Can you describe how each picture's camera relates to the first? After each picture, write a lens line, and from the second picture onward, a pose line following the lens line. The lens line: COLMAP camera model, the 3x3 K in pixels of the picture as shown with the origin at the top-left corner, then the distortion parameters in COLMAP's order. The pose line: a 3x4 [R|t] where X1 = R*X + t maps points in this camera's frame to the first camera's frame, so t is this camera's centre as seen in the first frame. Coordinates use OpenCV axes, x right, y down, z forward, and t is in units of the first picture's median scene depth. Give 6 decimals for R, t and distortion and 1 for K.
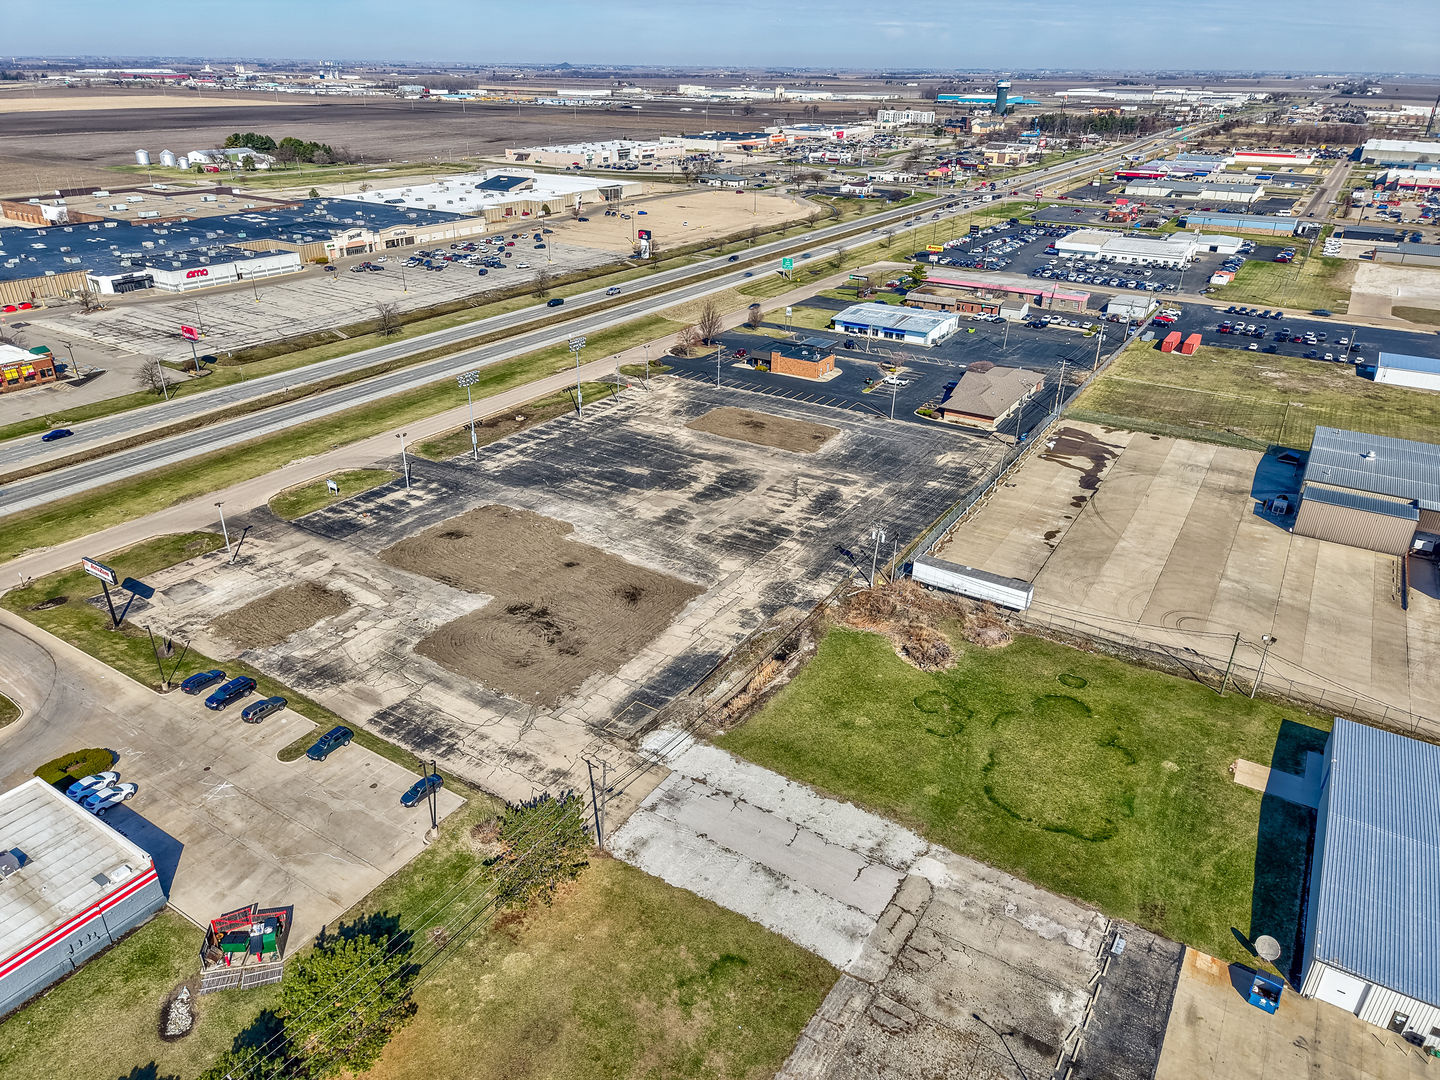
lens RADIAL K [[958.2, 0, 720.0], [0, 958.2, 540.5], [0, 0, 1]] dist [0.038591, -0.022943]
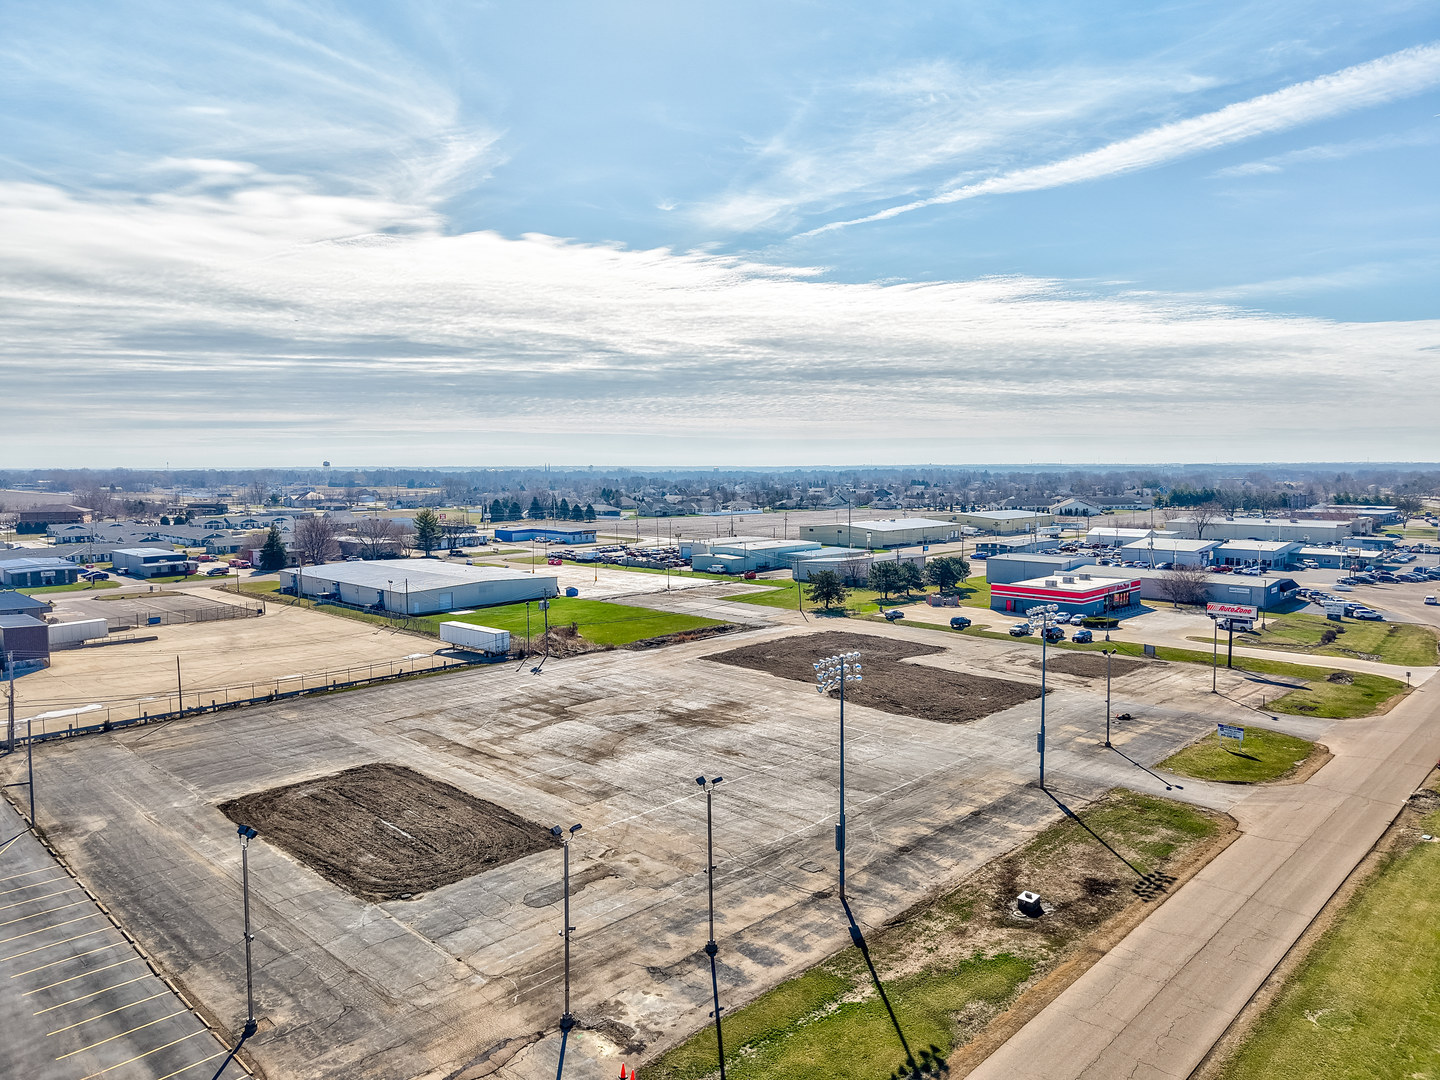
lens RADIAL K [[958.2, 0, 718.6], [0, 958.2, 599.5], [0, 0, 1]] dist [0.038591, -0.022943]
pose [[-0.977561, -0.039650, 0.206887, -0.203993], [0.083700, 0.828159, 0.554208, -0.480782], [-0.193309, 0.559088, -0.806258, 1.472300]]
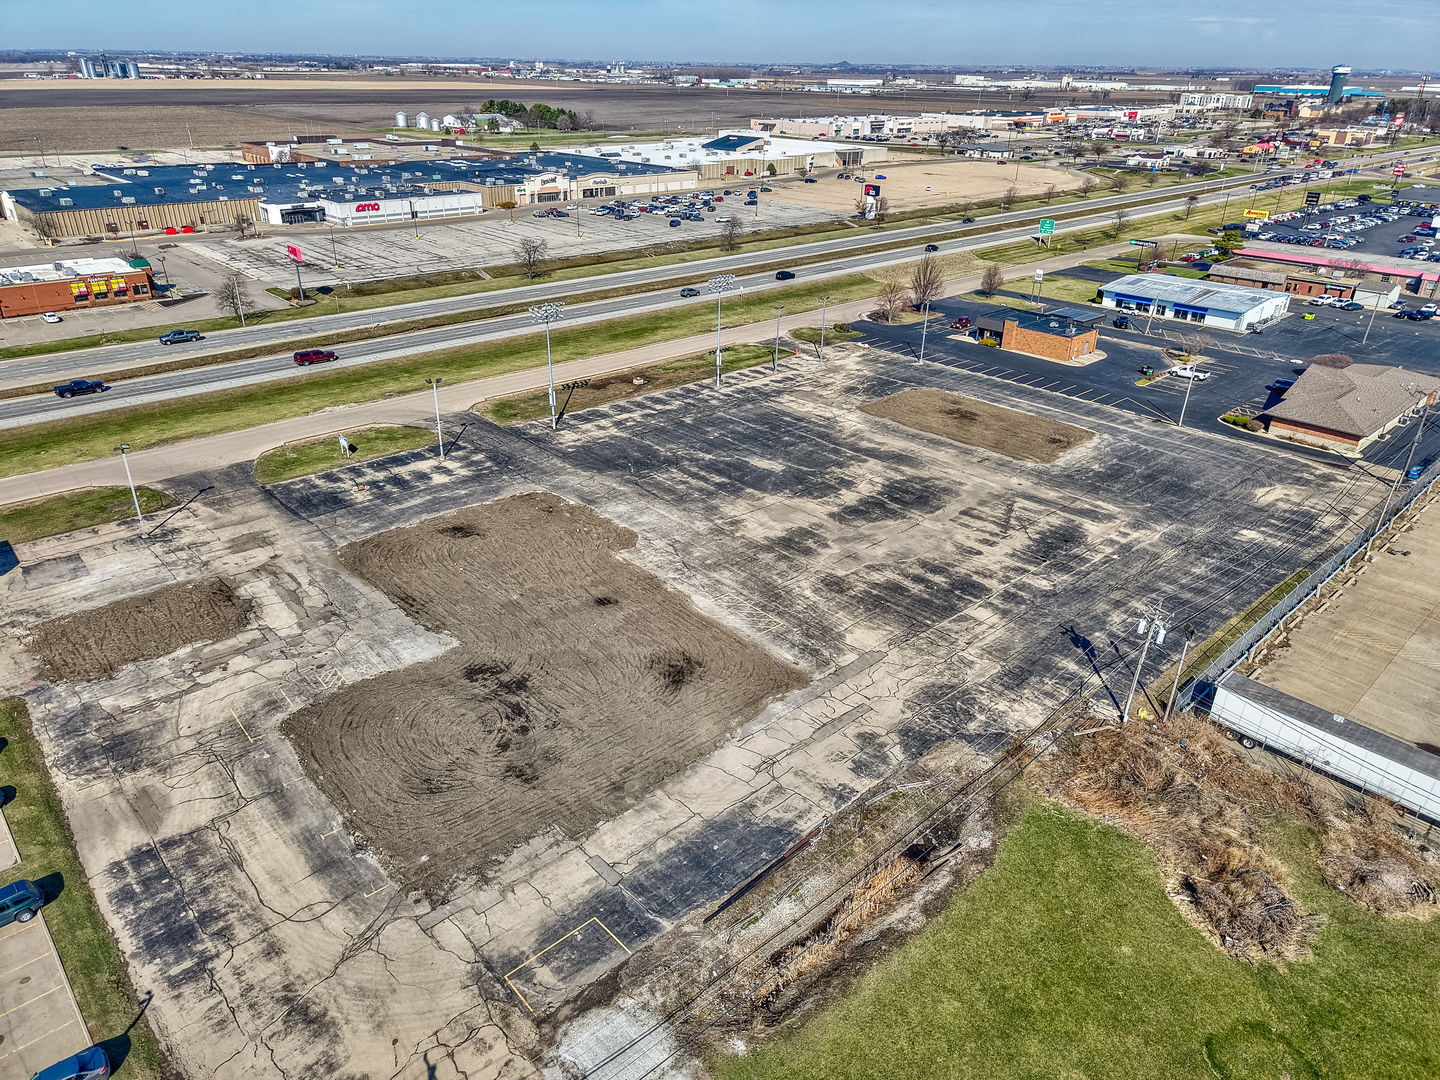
lens RADIAL K [[958.2, 0, 718.4], [0, 958.2, 544.3], [0, 0, 1]] dist [0.038591, -0.022943]
pose [[0.966502, 0.116491, -0.228700, 0.043110], [-0.115817, 0.993135, 0.016413, -0.025355], [0.229042, 0.010624, 0.973359, 0.352670]]
